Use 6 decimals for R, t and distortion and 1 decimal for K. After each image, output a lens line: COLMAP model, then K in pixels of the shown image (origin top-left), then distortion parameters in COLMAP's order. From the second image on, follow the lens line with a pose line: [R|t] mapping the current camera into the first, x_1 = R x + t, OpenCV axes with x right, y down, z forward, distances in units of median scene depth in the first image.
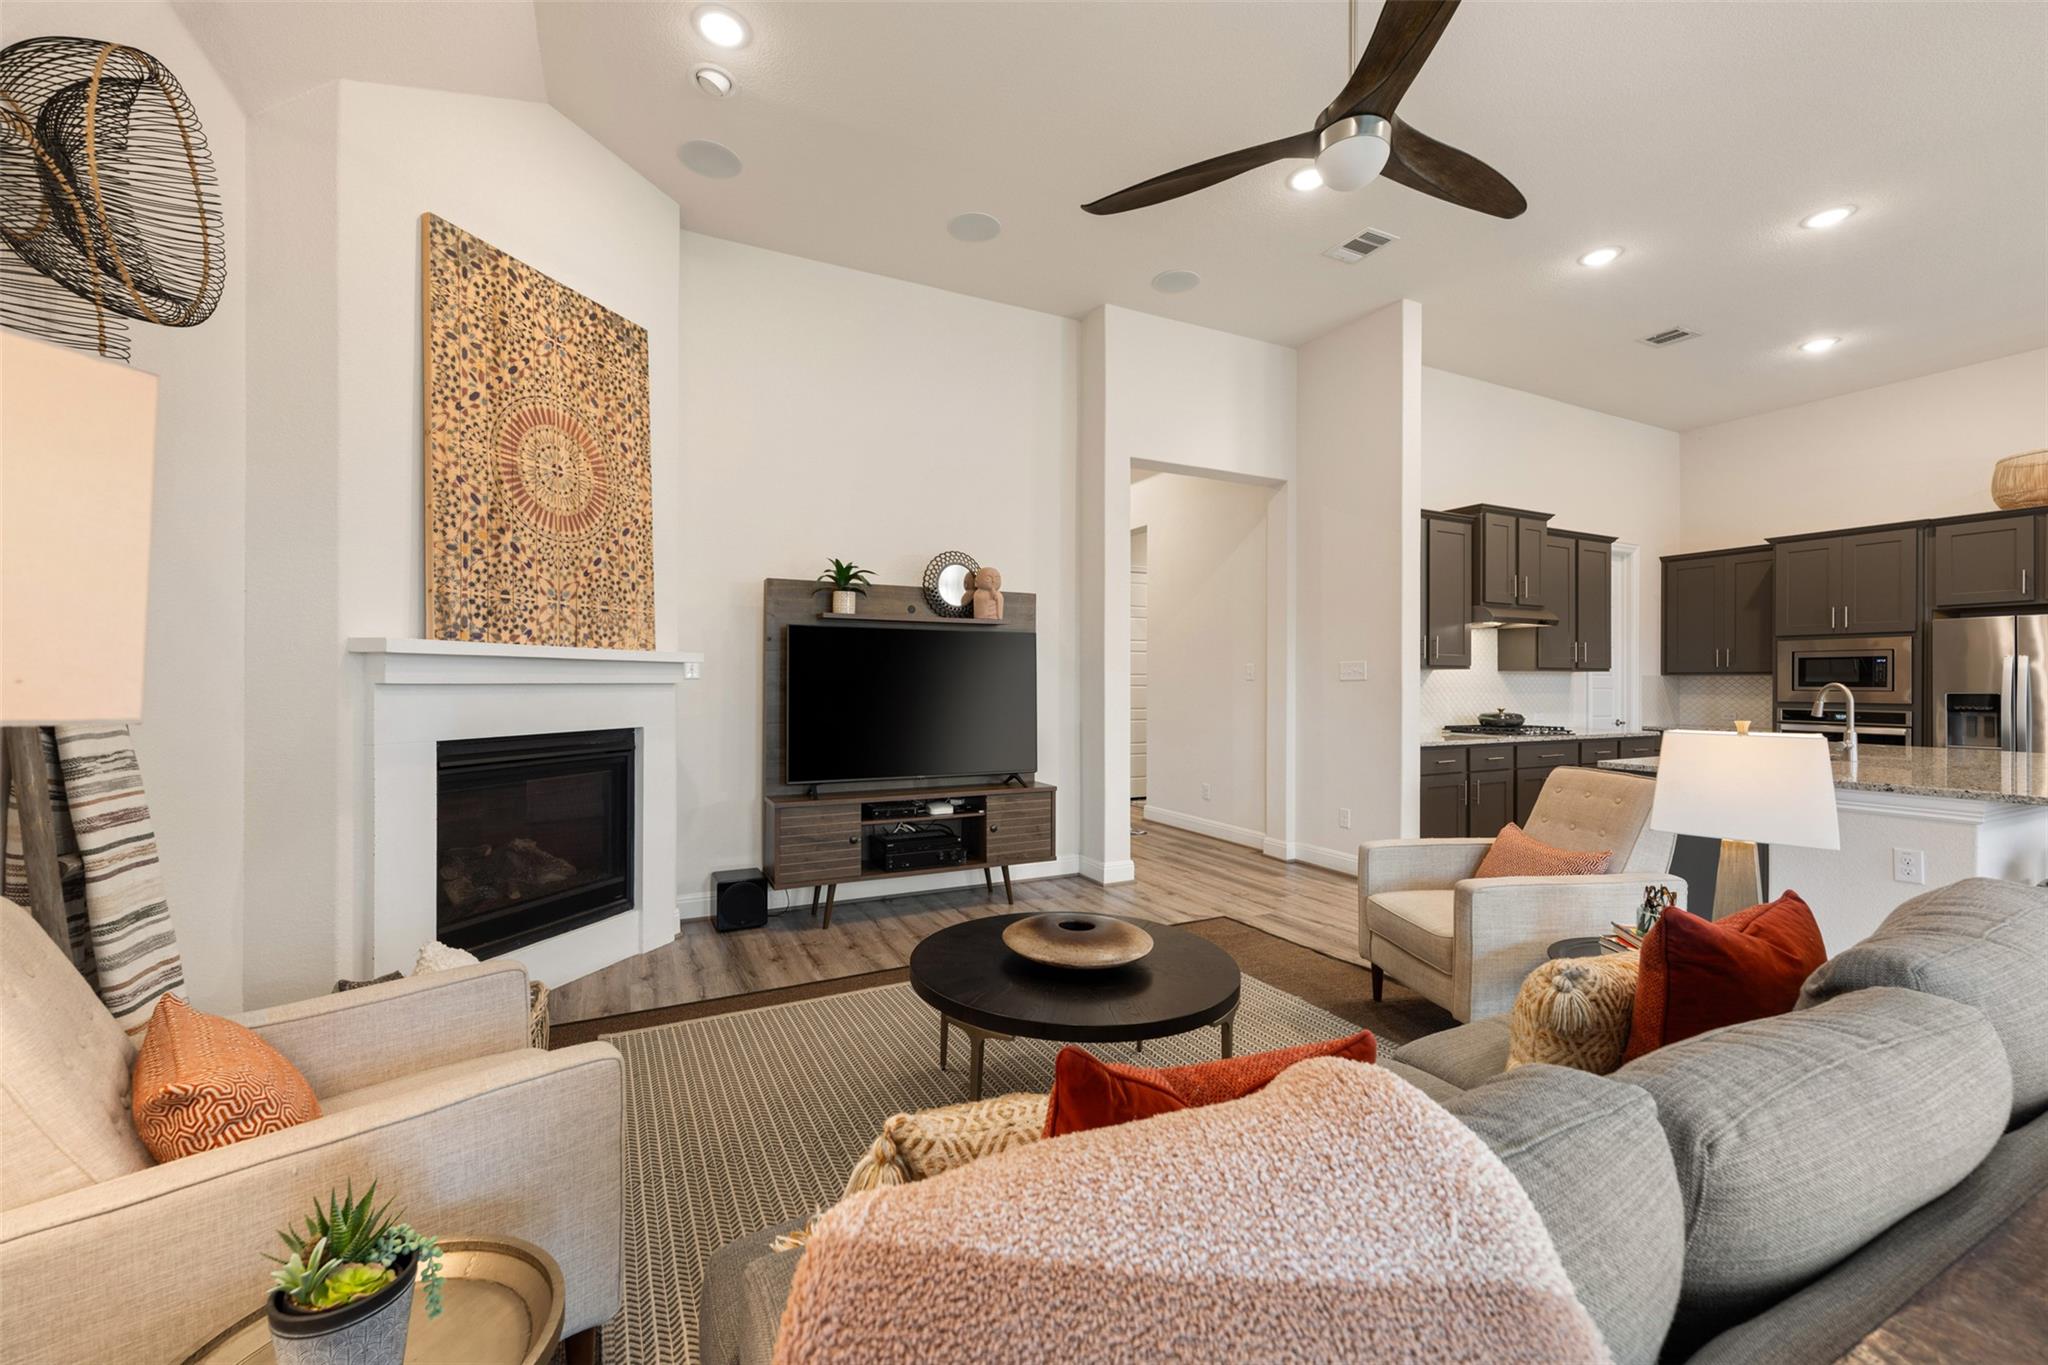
lens RADIAL K [[829.1, 0, 1015.1], [0, 829.1, 682.7], [0, 0, 1]] dist [0.002358, 0.000227]
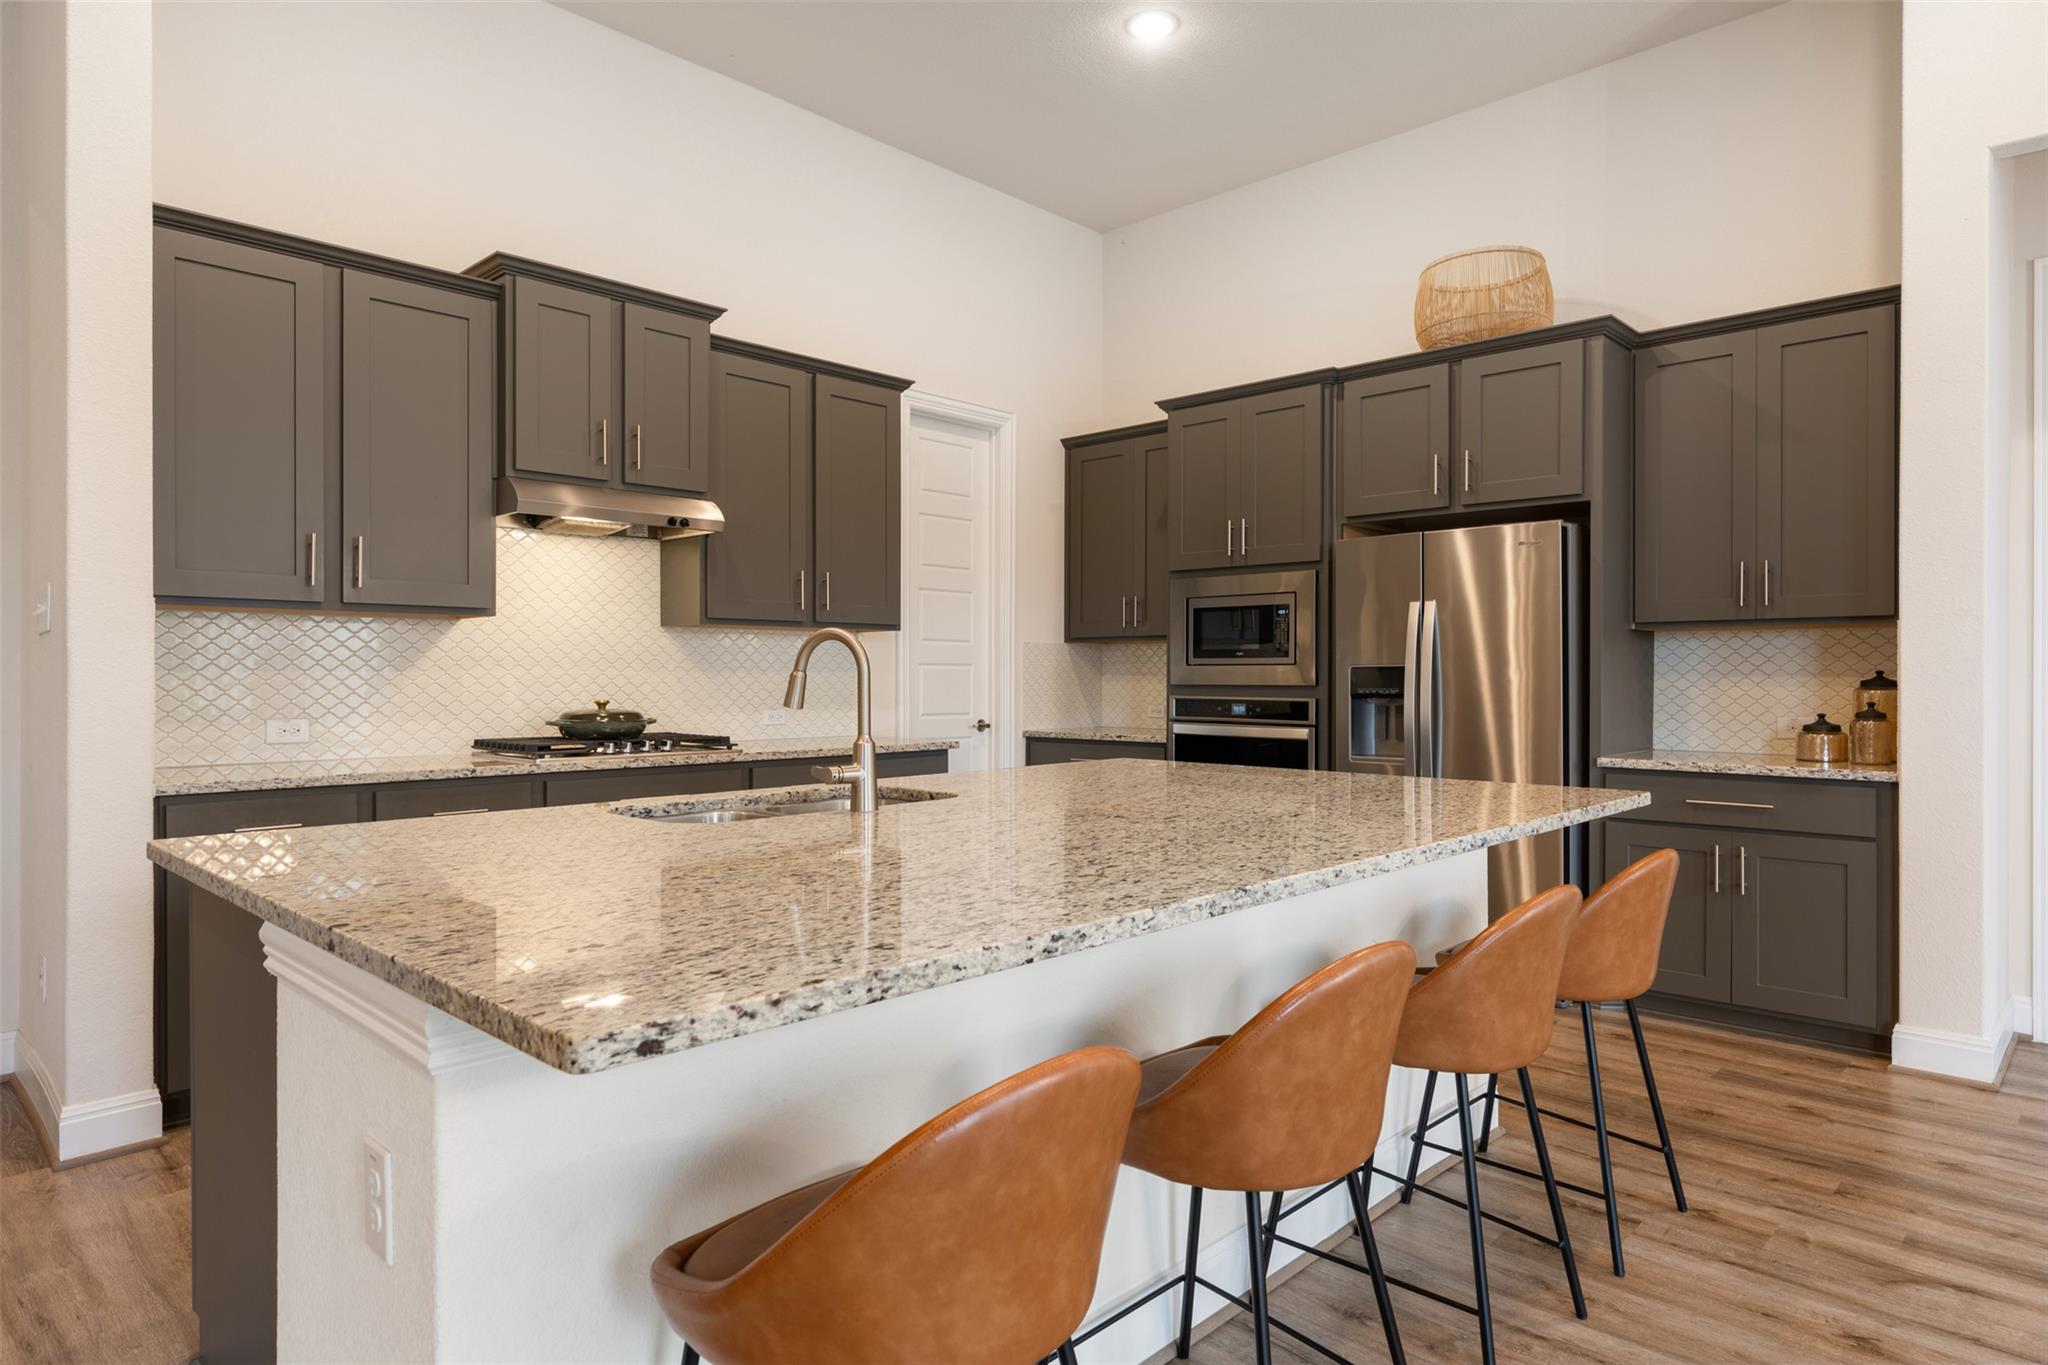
lens RADIAL K [[1186.8, 0, 1021.3], [0, 1186.8, 678.4], [0, 0, 1]] dist [0.000593, -0.000480]
pose [[0.944190, -0.003842, 0.329380, 0.664761], [0.002322, 0.999985, 0.005010, 0.017262], [-0.329395, -0.003965, 0.944184, 0.308833]]
